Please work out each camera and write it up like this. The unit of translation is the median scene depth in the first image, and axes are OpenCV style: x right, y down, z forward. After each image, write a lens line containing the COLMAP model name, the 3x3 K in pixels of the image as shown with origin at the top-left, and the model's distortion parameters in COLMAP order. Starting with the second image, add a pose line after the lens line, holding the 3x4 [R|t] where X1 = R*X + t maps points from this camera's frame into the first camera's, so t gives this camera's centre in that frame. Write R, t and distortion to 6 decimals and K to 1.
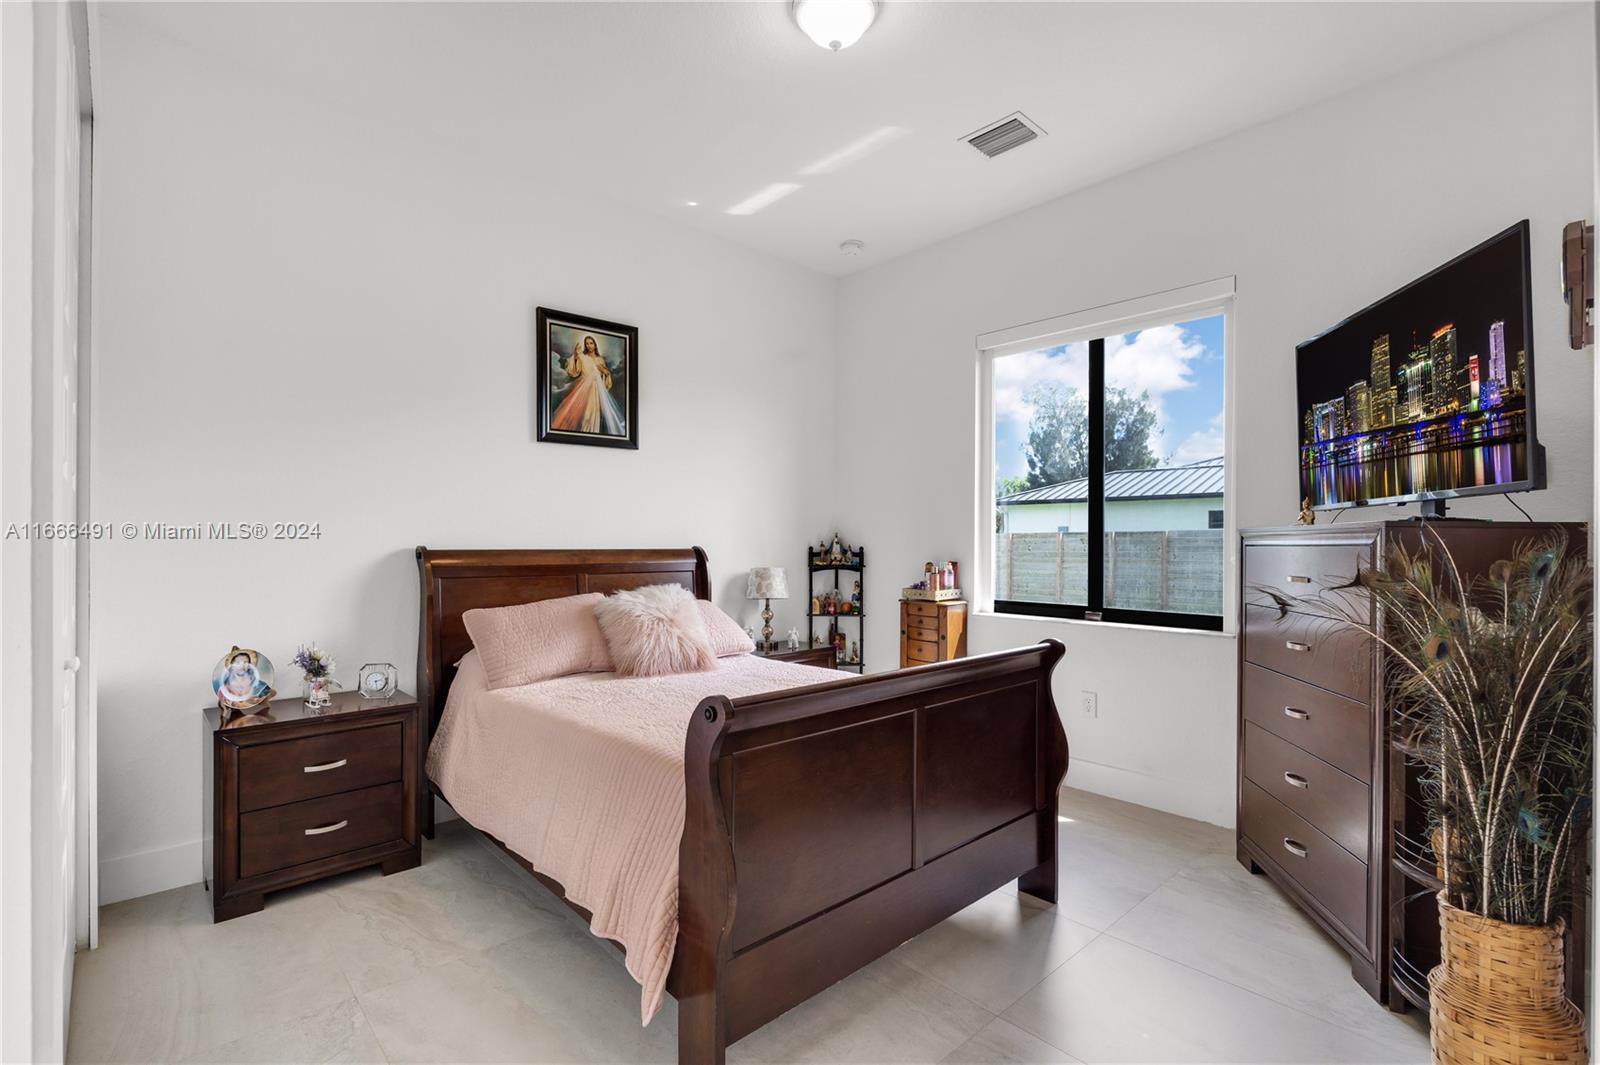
lens RADIAL K [[717.5, 0, 719.4], [0, 717.5, 540.0], [0, 0, 1]] dist [-0.000992, -0.000634]
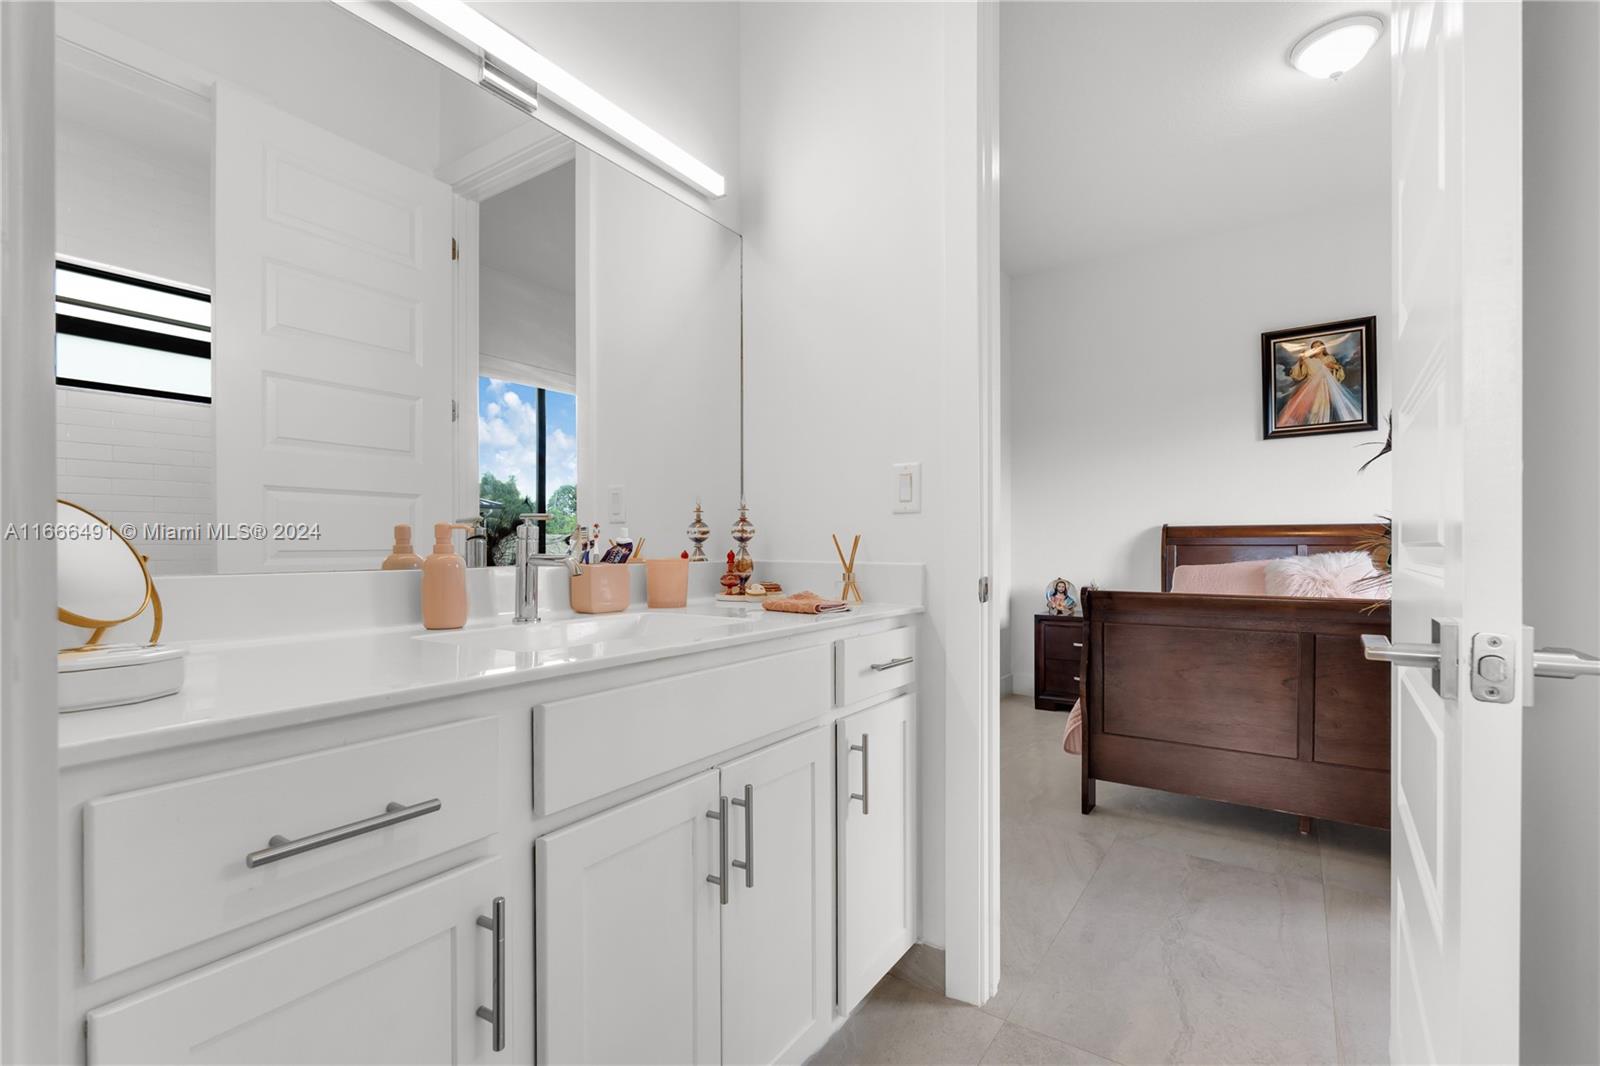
lens RADIAL K [[723.3, 0, 802.2], [0, 723.3, 528.3], [0, 0, 1]] dist [-0.000753, -0.000097]
pose [[0.247094, -0.018483, -0.968815, 0.756974], [0.010430, 0.999811, -0.016414, 0.030382], [0.968935, -0.006049, 0.247240, -0.100424]]
